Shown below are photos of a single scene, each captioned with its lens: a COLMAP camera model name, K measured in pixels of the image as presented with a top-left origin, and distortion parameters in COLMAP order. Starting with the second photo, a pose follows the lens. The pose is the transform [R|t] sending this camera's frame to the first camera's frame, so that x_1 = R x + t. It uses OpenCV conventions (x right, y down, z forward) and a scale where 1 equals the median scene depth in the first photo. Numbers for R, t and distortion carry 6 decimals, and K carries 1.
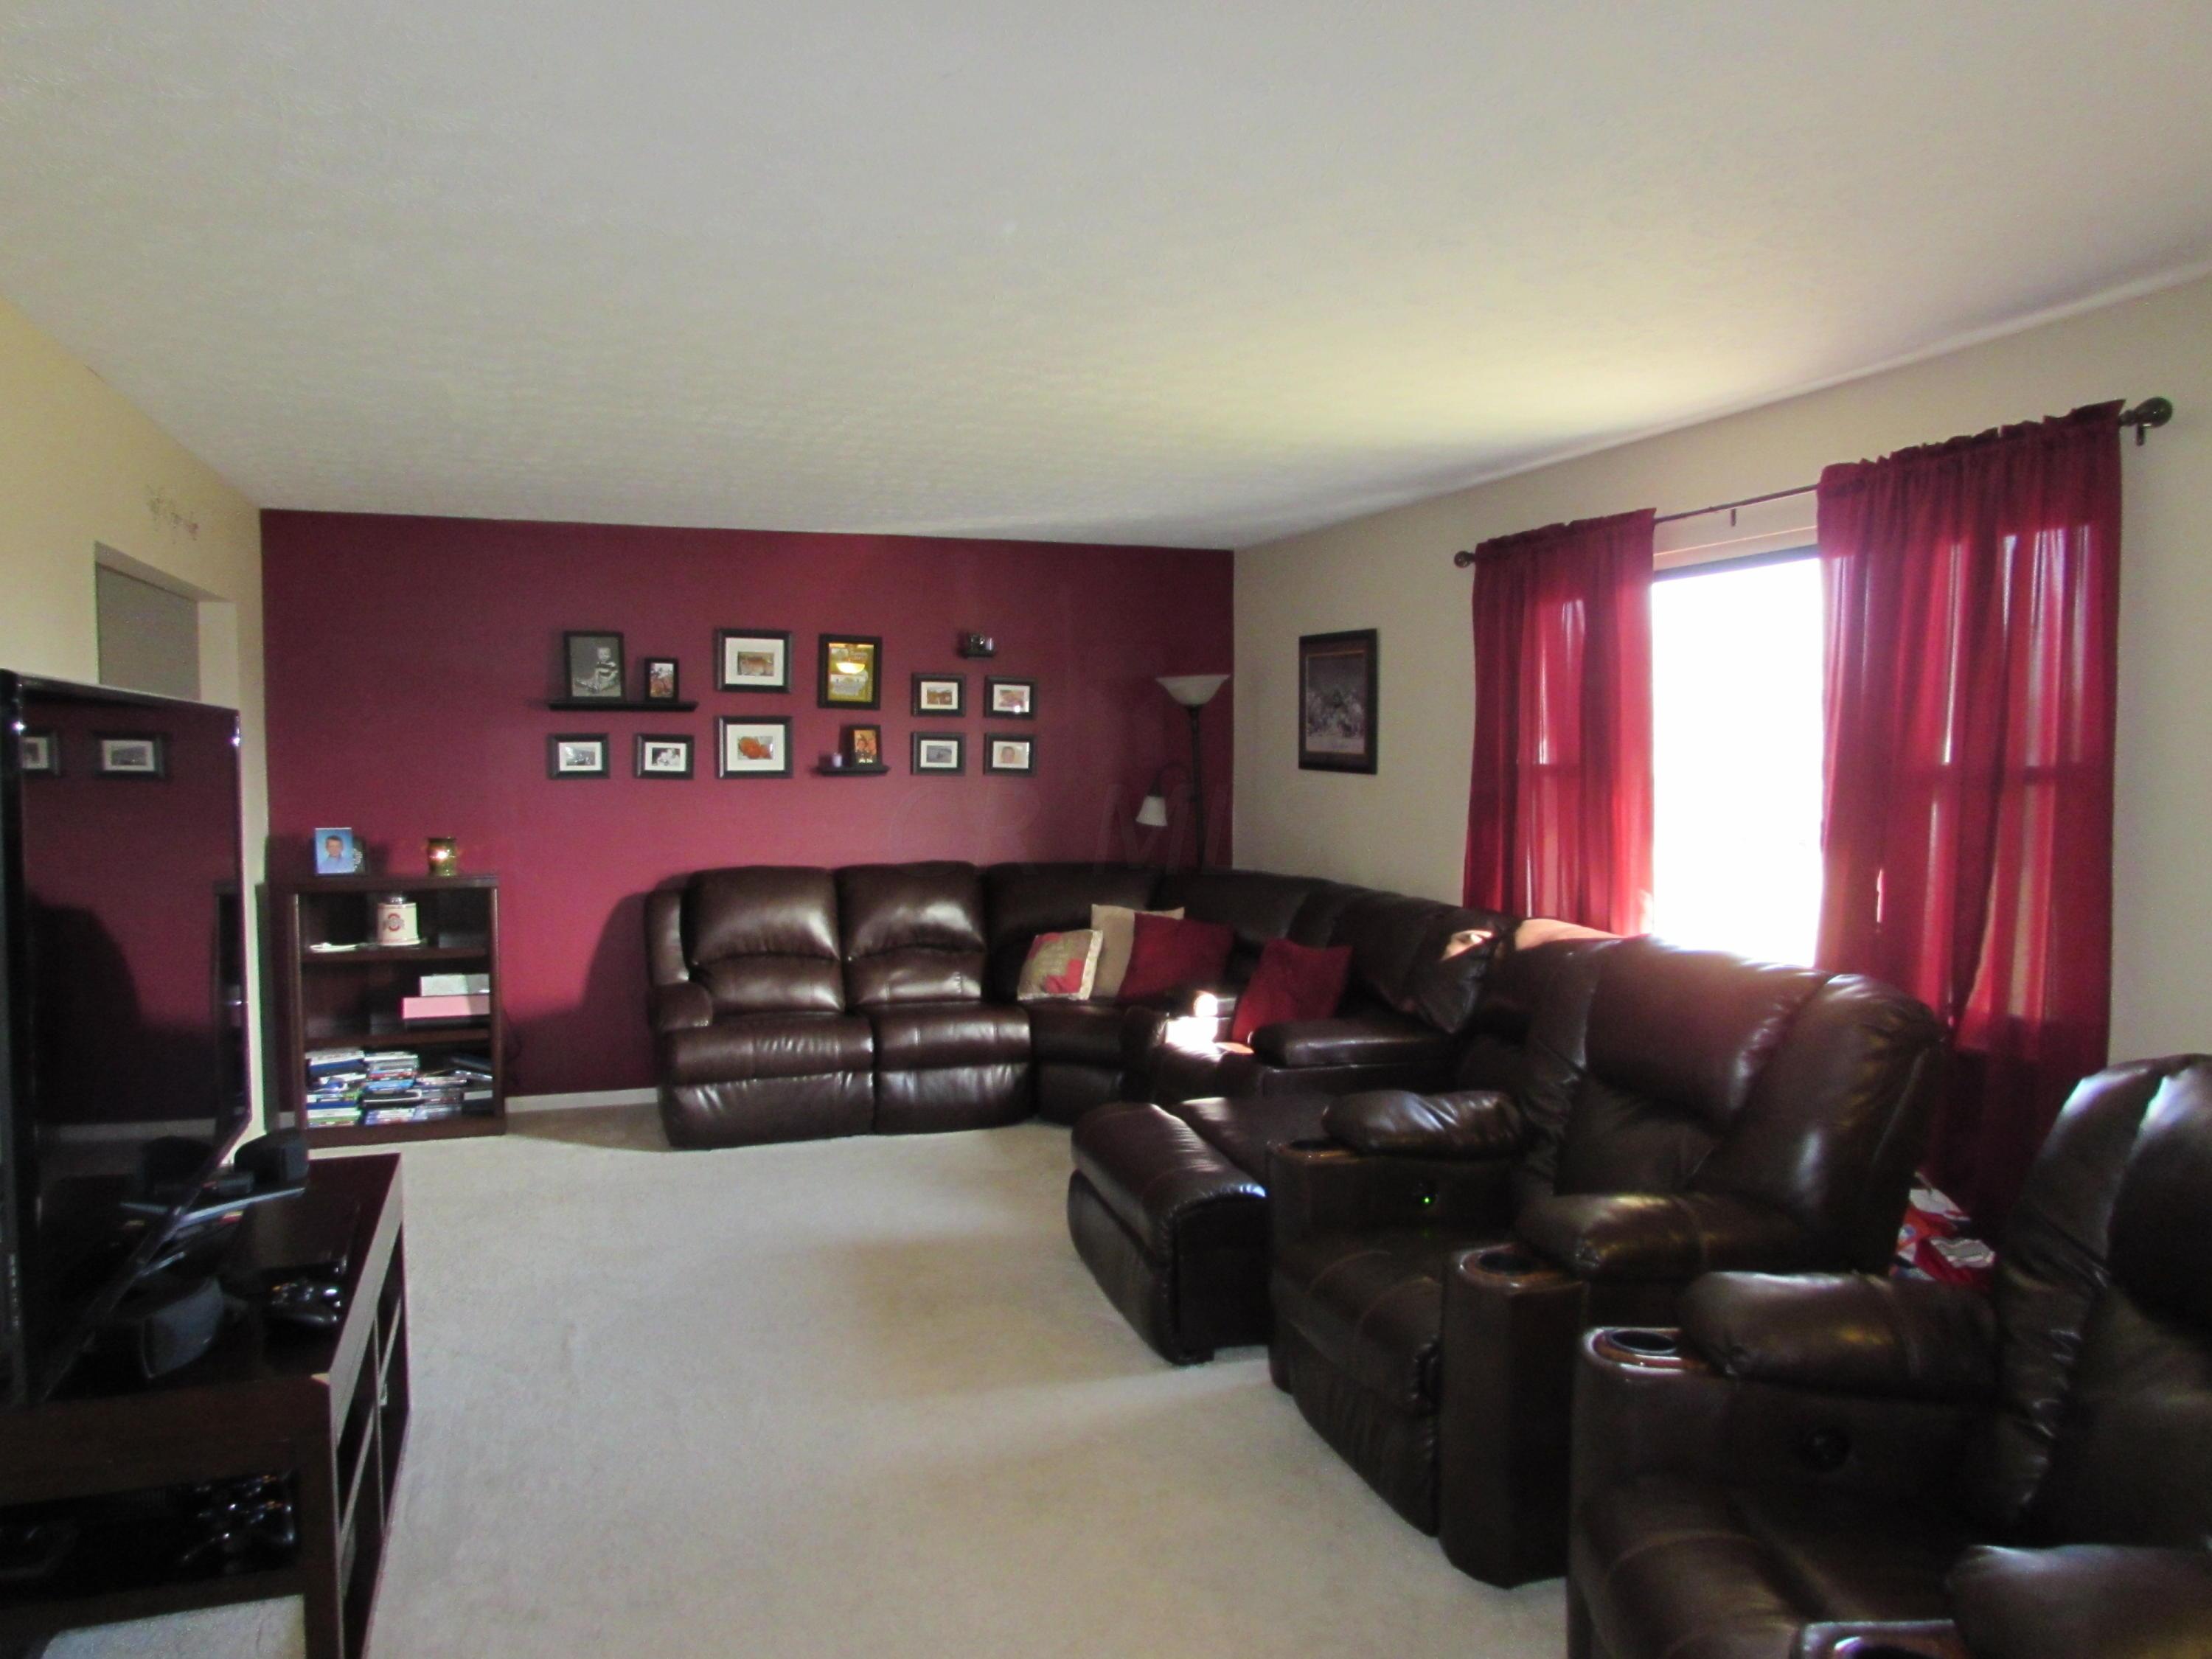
lens RADIAL K [[1544.1, 0, 1106.0], [0, 1544.1, 829.5], [0, 0, 1]] dist [-0.065033, 0.027145]
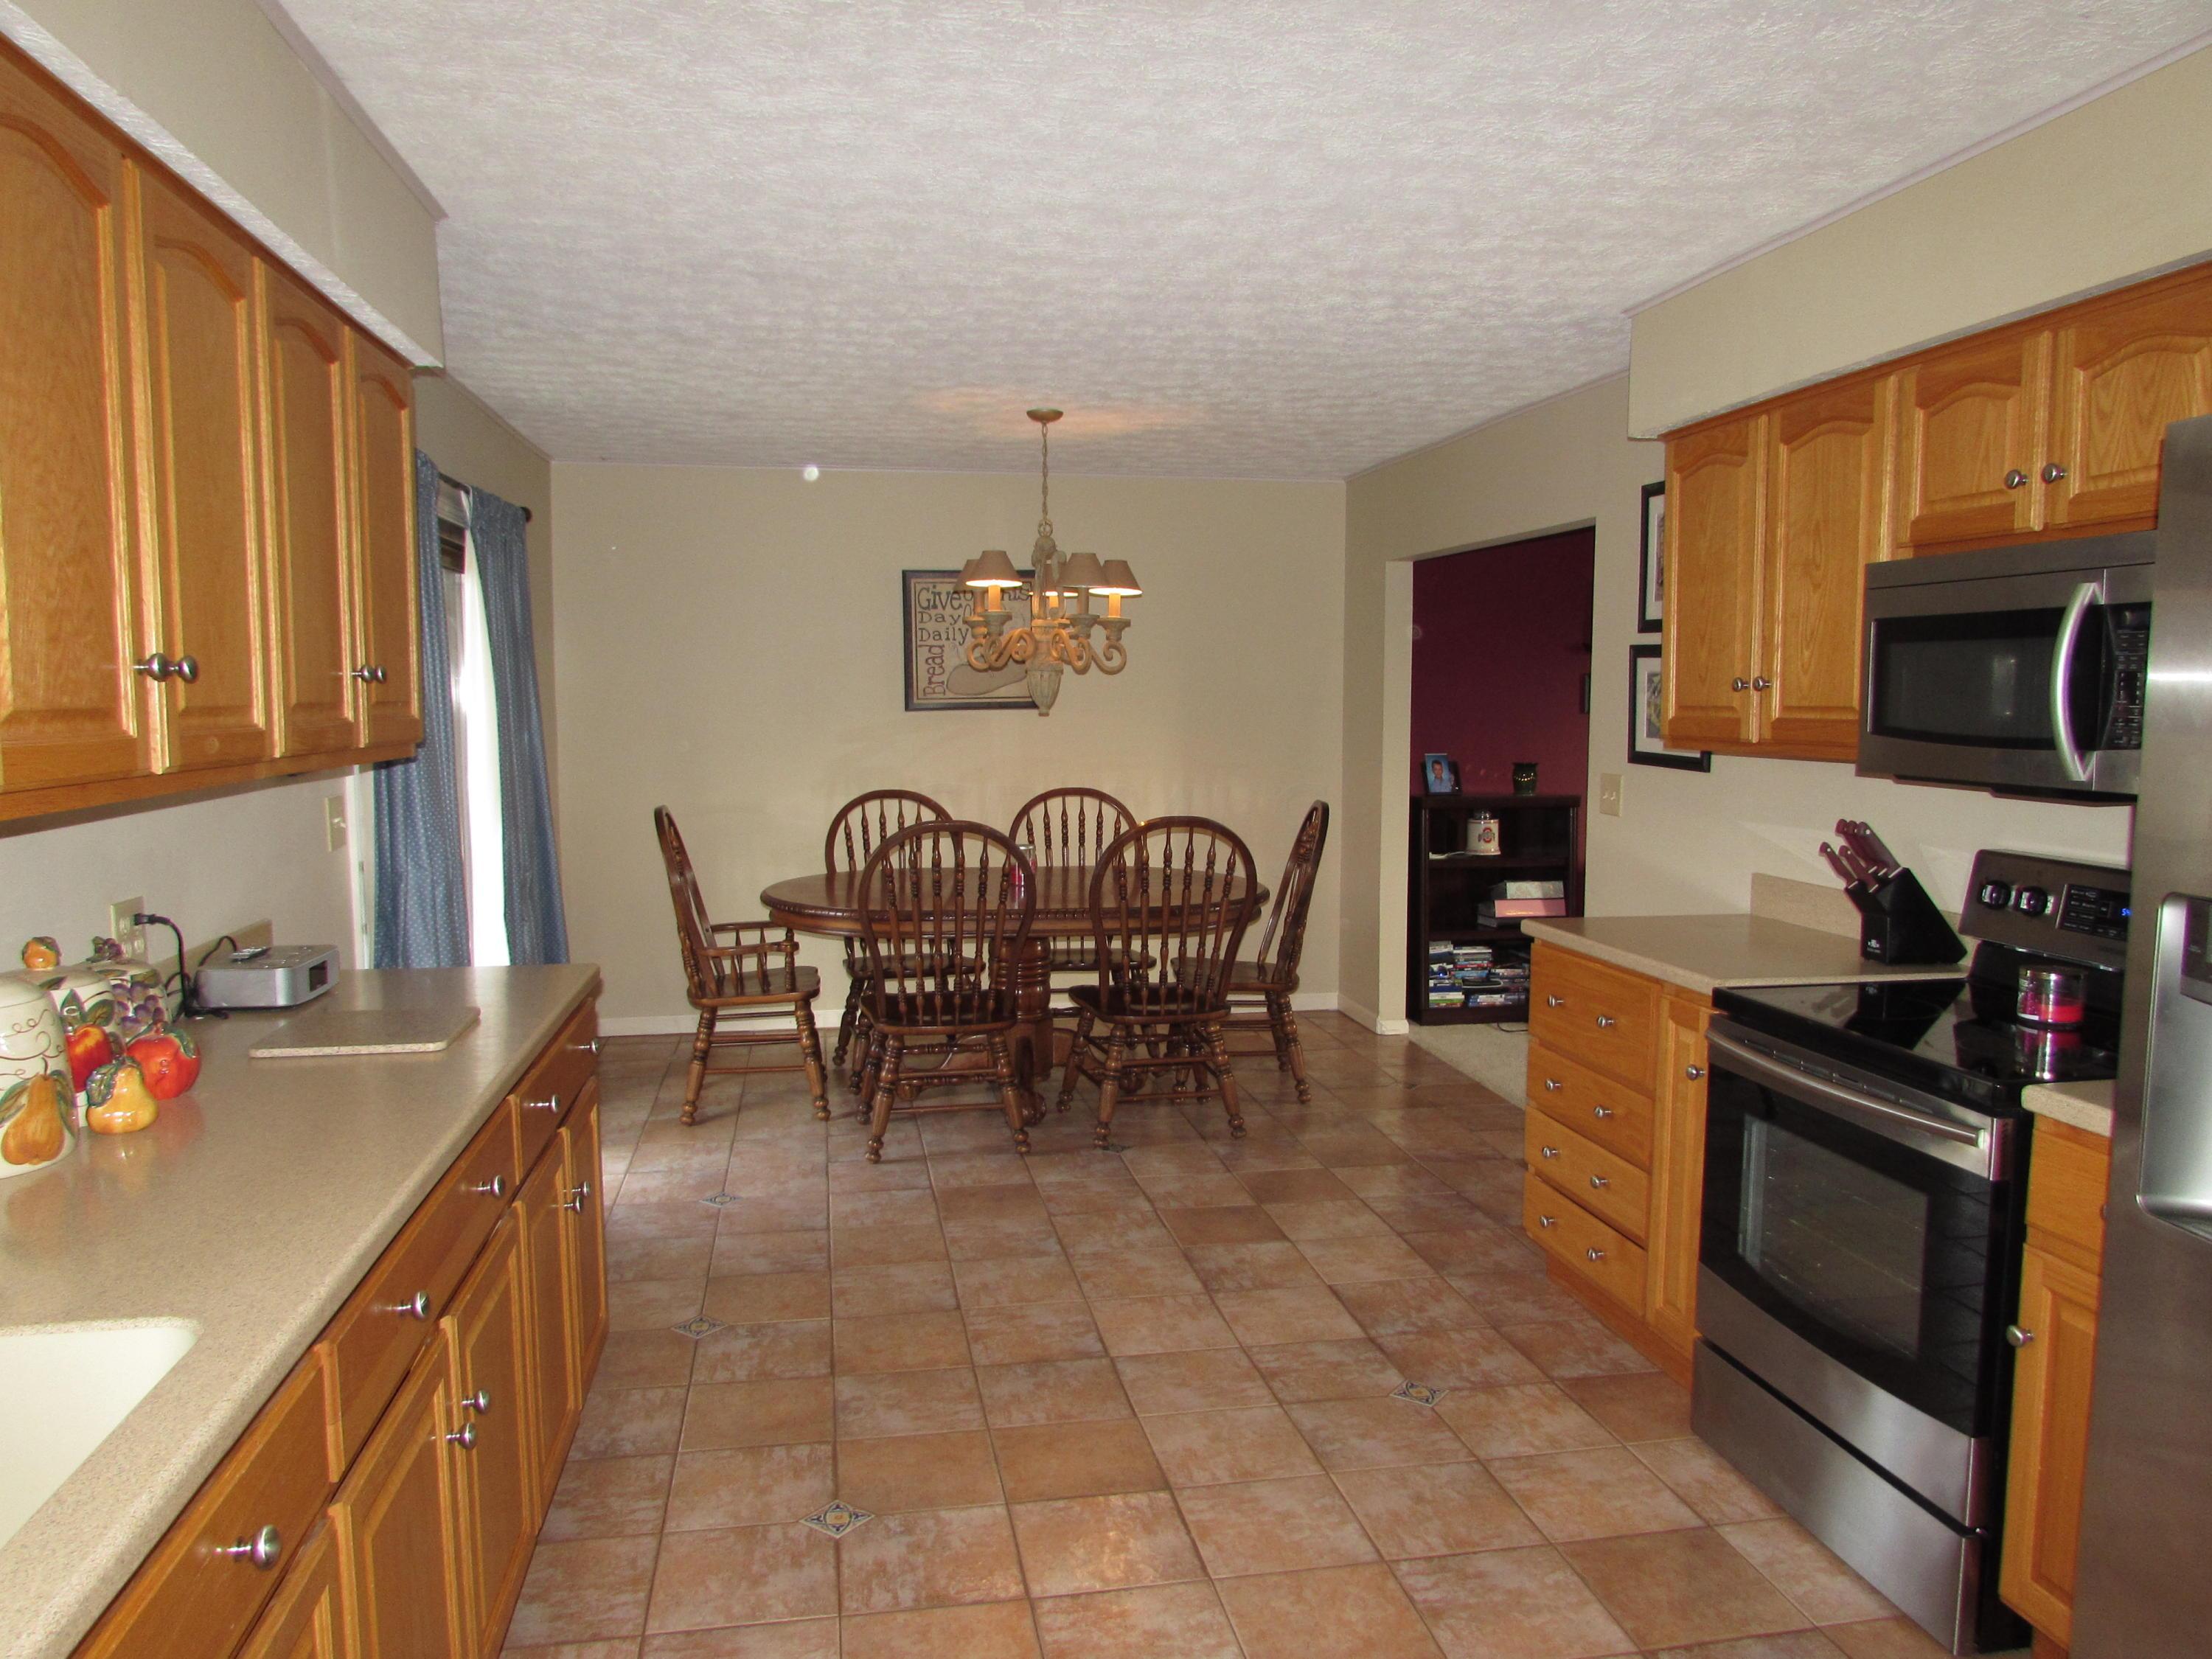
lens RADIAL K [[1544.1, 0, 1106.0], [0, 1544.1, 829.5], [0, 0, 1]] dist [-0.065033, 0.027145]
pose [[0.984808, 0.016529, -0.172858, -0.548105], [-0.009591, 0.999117, 0.040900, 0.010969], [0.173382, -0.038621, 0.984097, -0.210077]]
